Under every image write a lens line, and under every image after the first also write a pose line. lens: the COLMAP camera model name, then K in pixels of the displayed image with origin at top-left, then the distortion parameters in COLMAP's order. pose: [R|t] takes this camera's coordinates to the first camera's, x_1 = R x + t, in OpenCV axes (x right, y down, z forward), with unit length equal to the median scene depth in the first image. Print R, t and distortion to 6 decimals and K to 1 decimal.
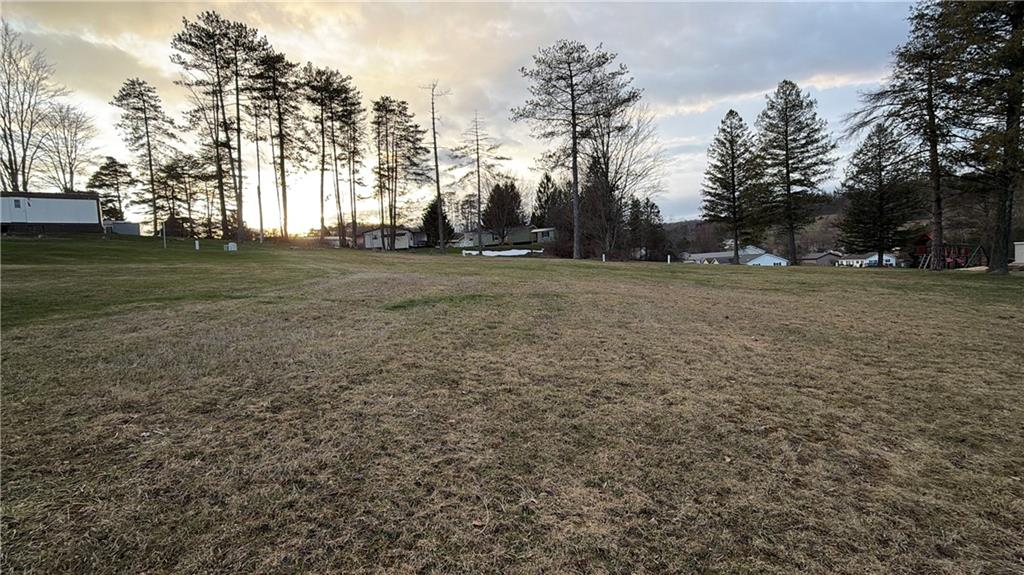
lens RADIAL K [[467.3, 0, 515.4], [0, 467.3, 282.6], [0, 0, 1]] dist [0.001600, 0.000431]
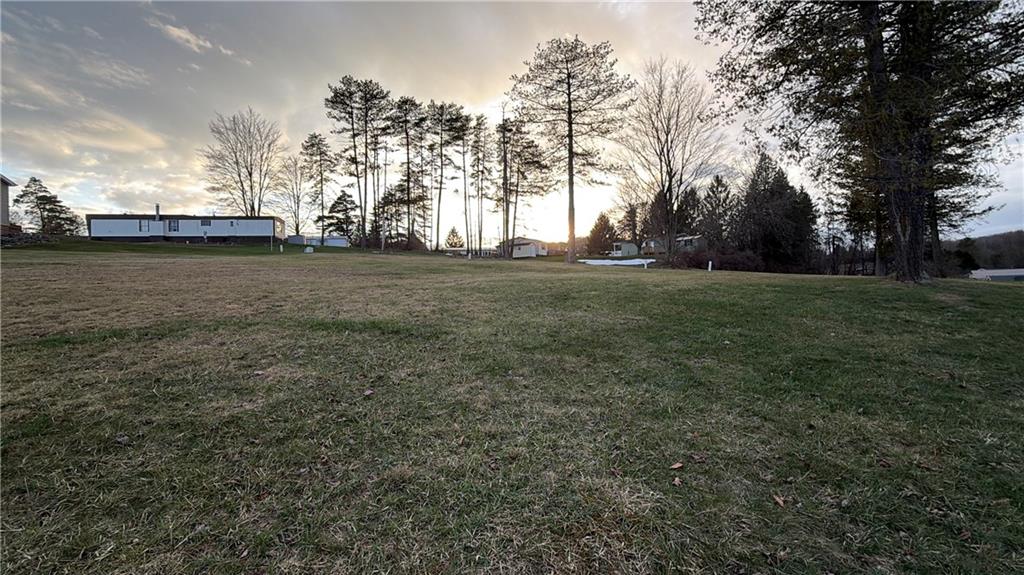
lens RADIAL K [[467.3, 0, 519.2], [0, 467.3, 302.4], [0, 0, 1]] dist [0.001600, 0.000431]
pose [[0.867293, 0.051570, -0.495120, 0.317293], [-0.046163, 0.998666, 0.023153, 0.008525], [0.495654, 0.002776, 0.868516, 0.060283]]
